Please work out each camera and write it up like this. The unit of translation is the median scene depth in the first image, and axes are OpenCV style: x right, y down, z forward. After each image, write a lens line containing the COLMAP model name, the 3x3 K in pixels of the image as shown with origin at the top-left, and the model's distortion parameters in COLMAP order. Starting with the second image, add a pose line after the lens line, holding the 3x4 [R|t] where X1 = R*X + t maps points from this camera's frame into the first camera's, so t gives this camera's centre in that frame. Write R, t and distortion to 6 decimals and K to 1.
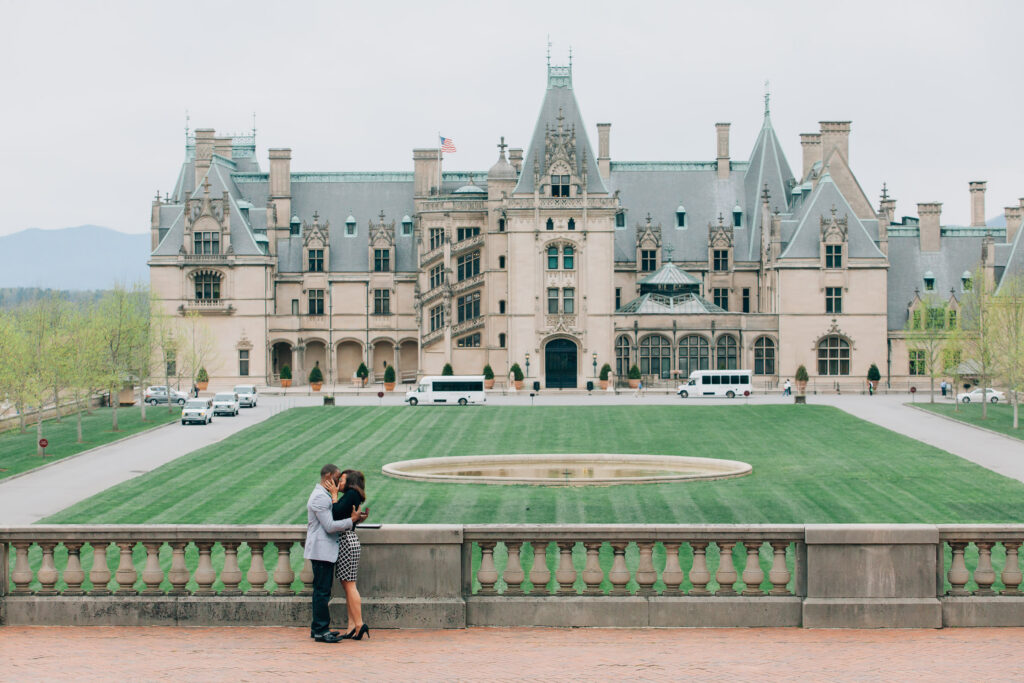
lens RADIAL K [[3027.1, 0, 512.0], [0, 3027.1, 341.5], [0, 0, 1]] dist [0.059704, -2.741132]
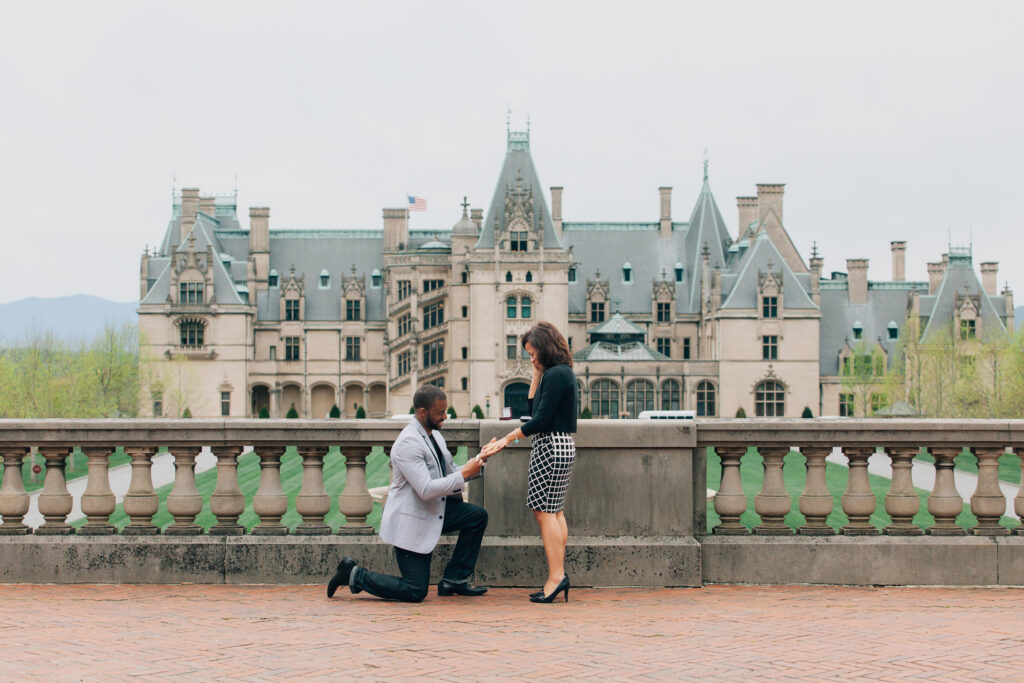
lens RADIAL K [[2541.9, 0, 511.4], [0, 2541.9, 364.6], [0, 0, 1]] dist [0.034387, -0.504951]
pose [[0.999585, 0.004069, 0.028516, -0.012345], [-0.003496, 0.999791, -0.020121, 0.010942], [-0.028591, 0.020013, 0.999391, 0.088598]]
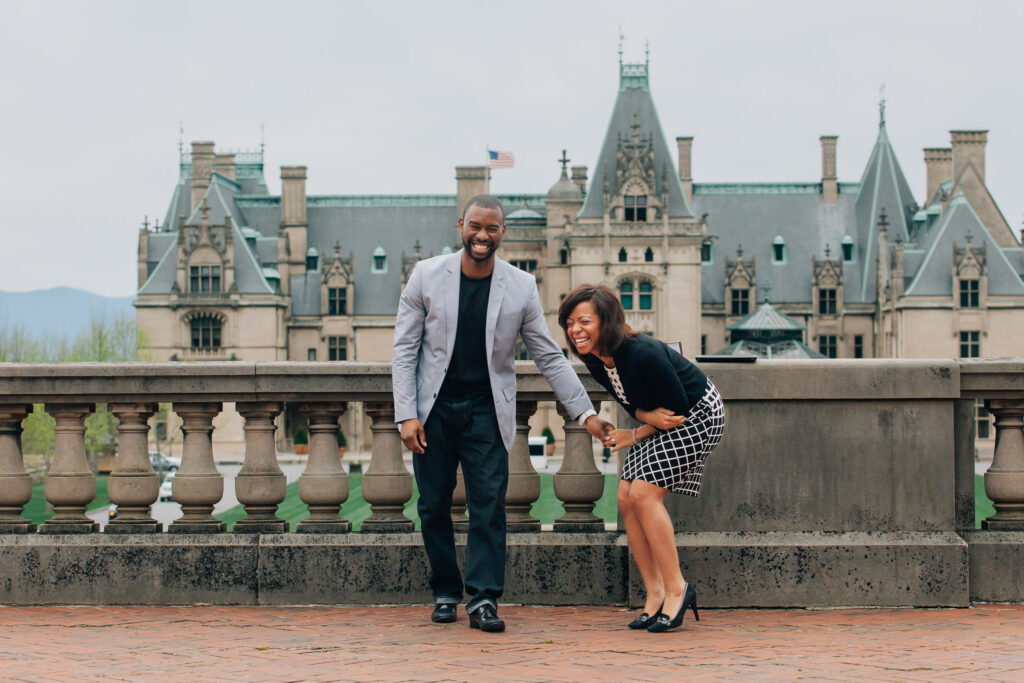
lens RADIAL K [[3312.8, 0, 512.0], [0, 3312.8, 341.5], [0, 0, 1]] dist [0.098339, -2.287874]
pose [[0.999990, -0.000759, -0.004294, -0.013513], [0.000621, 0.999487, -0.032010, 0.013262], [0.004316, 0.032007, 0.999478, 0.100272]]
